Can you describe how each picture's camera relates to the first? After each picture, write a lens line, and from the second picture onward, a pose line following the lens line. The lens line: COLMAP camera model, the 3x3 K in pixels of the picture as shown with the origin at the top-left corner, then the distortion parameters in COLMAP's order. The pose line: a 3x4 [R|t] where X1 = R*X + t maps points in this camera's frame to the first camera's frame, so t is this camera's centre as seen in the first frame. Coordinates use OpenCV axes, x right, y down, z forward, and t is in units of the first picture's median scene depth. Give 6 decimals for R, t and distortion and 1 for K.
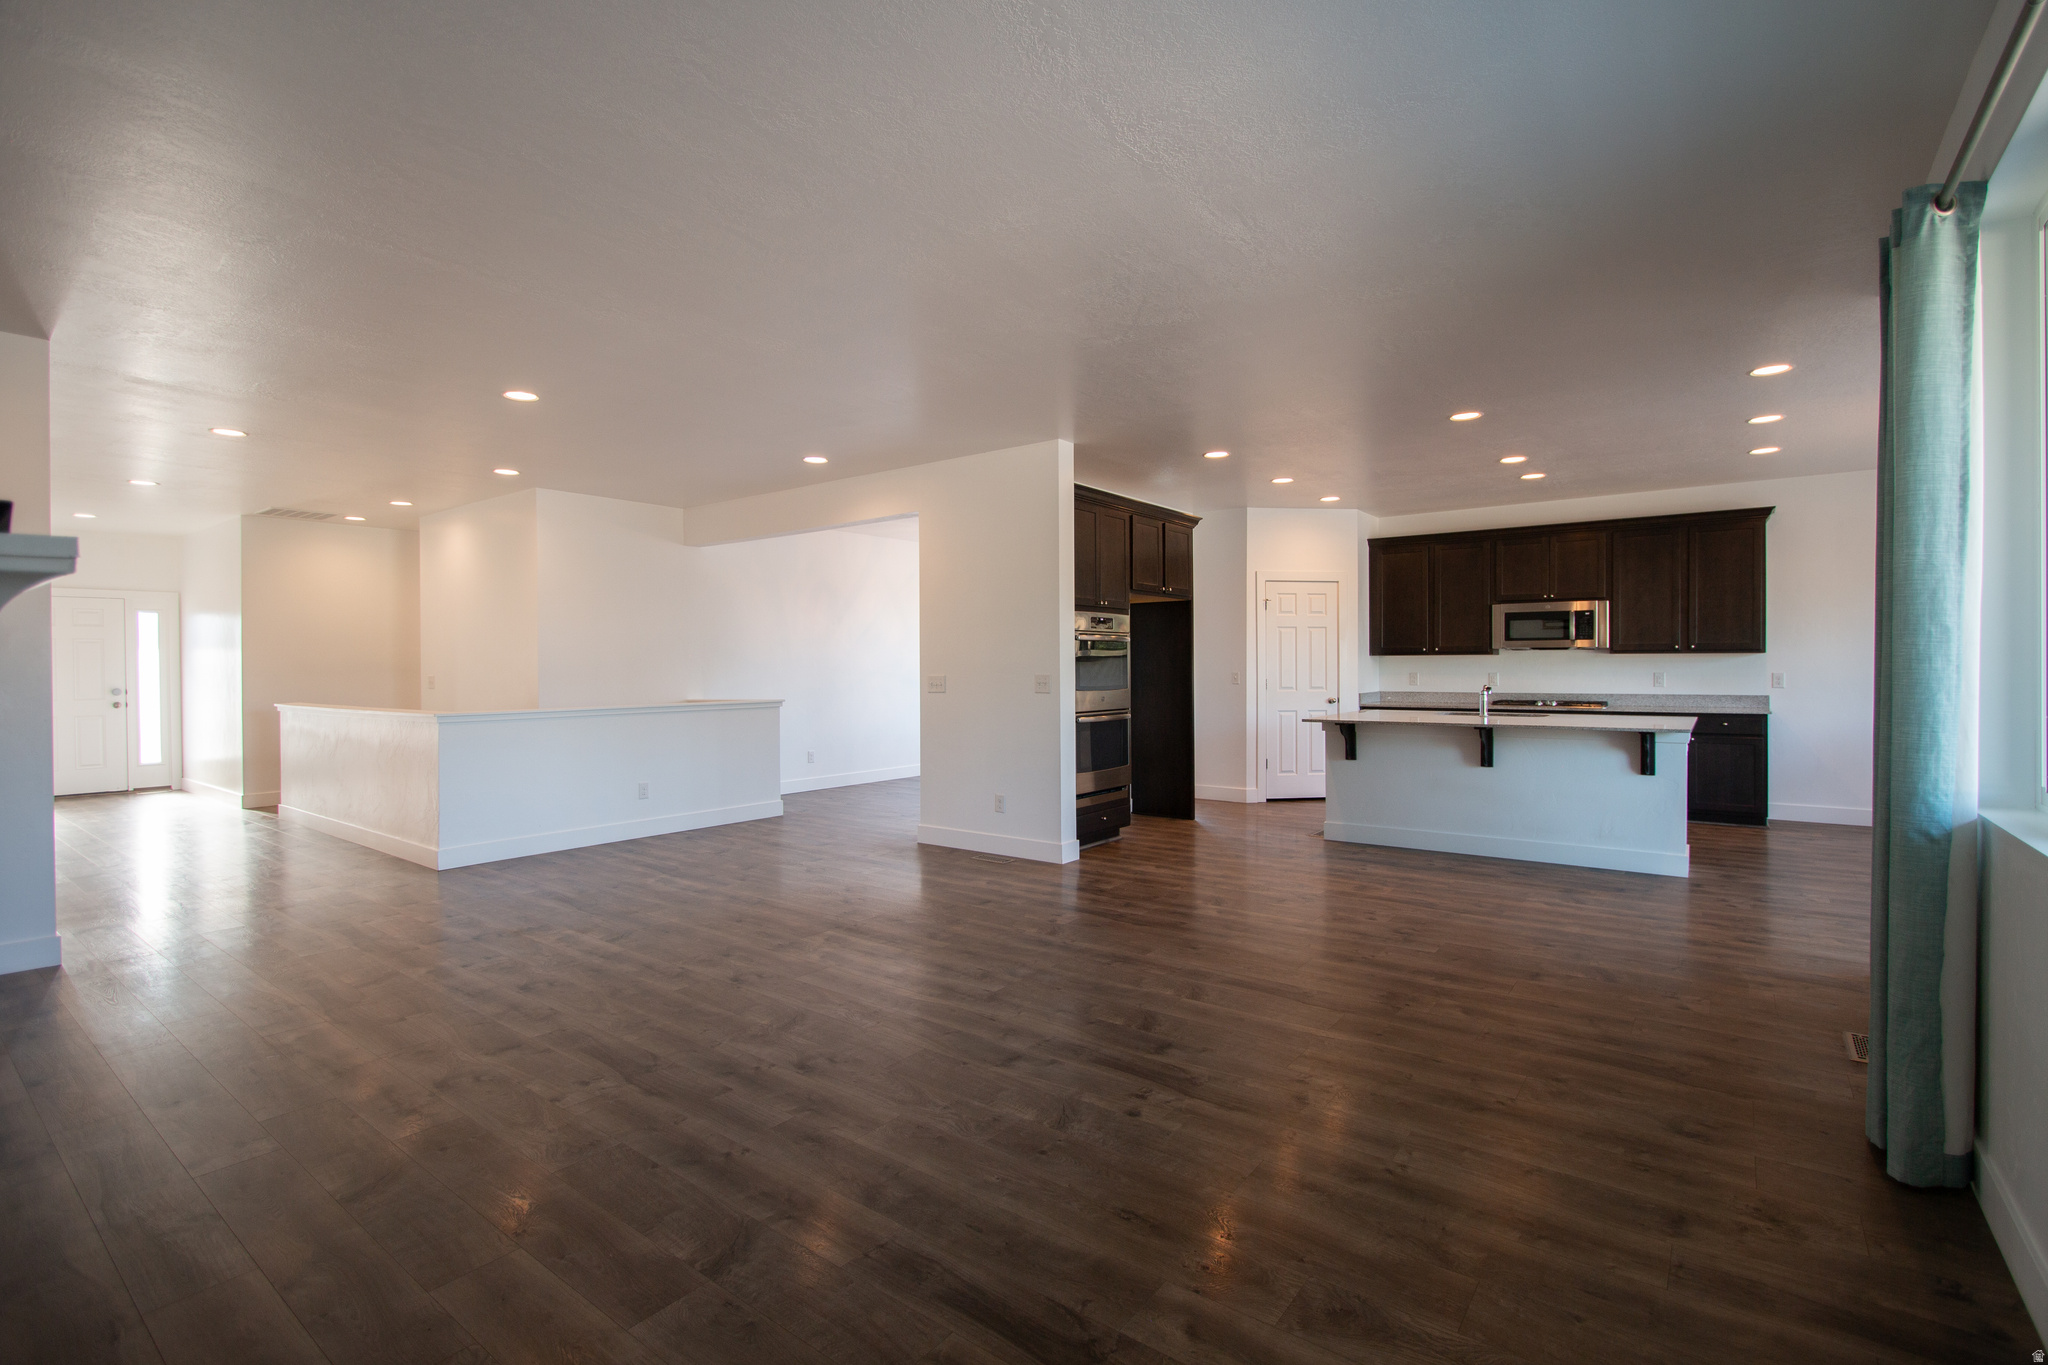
lens RADIAL K [[941.3, 0, 1027.4], [0, 941.3, 675.5], [0, 0, 1]] dist [-0.012924, 0.000051]
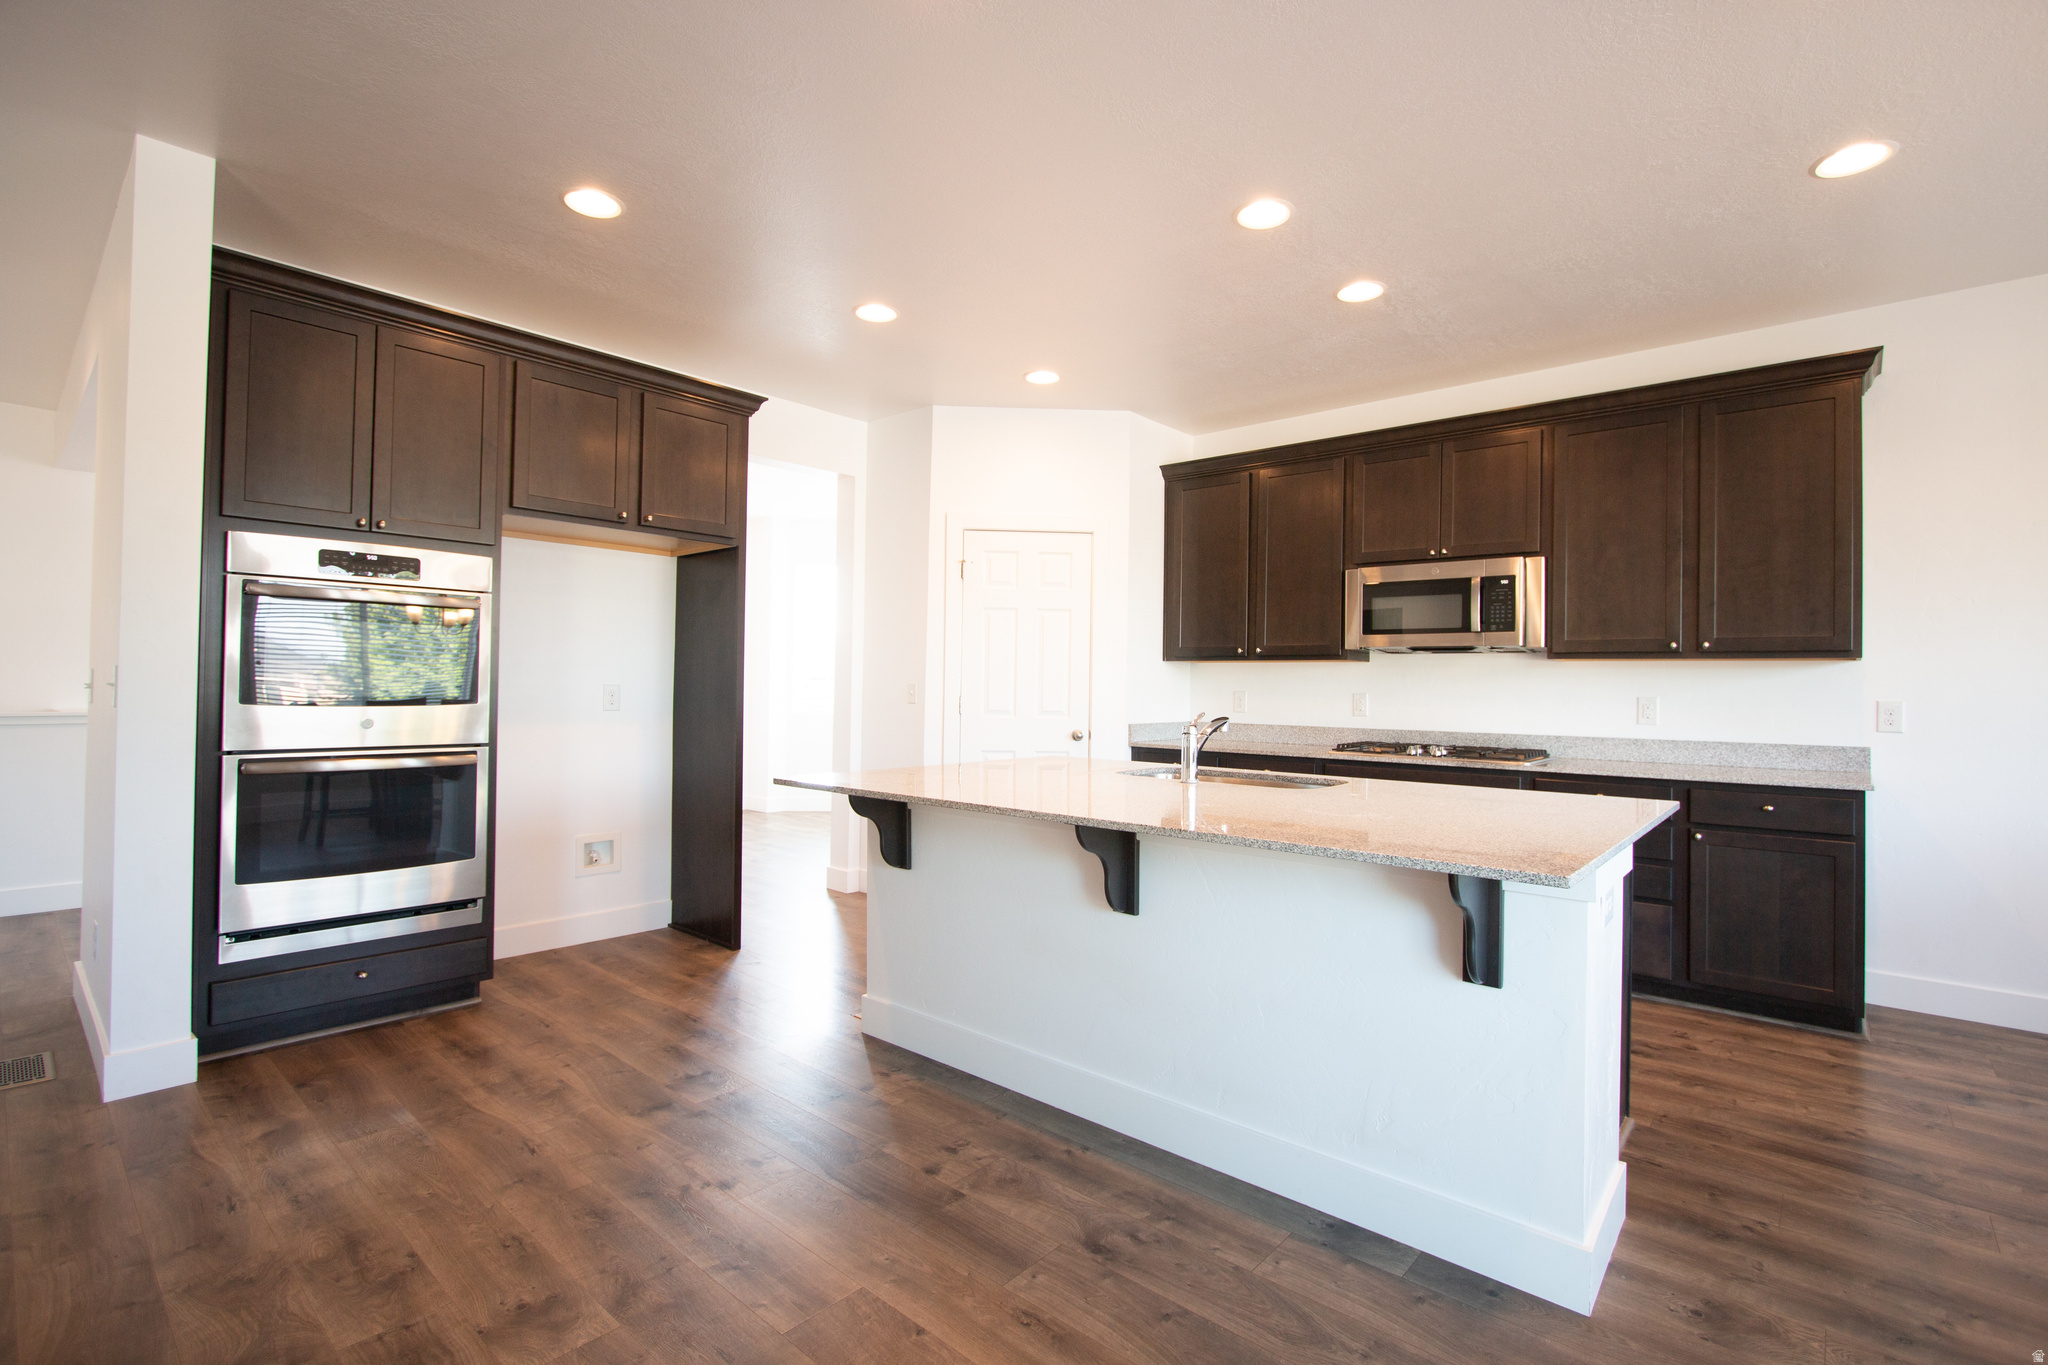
lens RADIAL K [[941.3, 0, 1025.5], [0, 941.3, 678.0], [0, 0, 1]] dist [-0.012924, 0.000051]
pose [[0.997055, 0.019170, -0.074249, 0.379761], [-0.020524, 0.999636, -0.017516, 0.002380], [0.073886, 0.018988, 0.997086, 0.469351]]
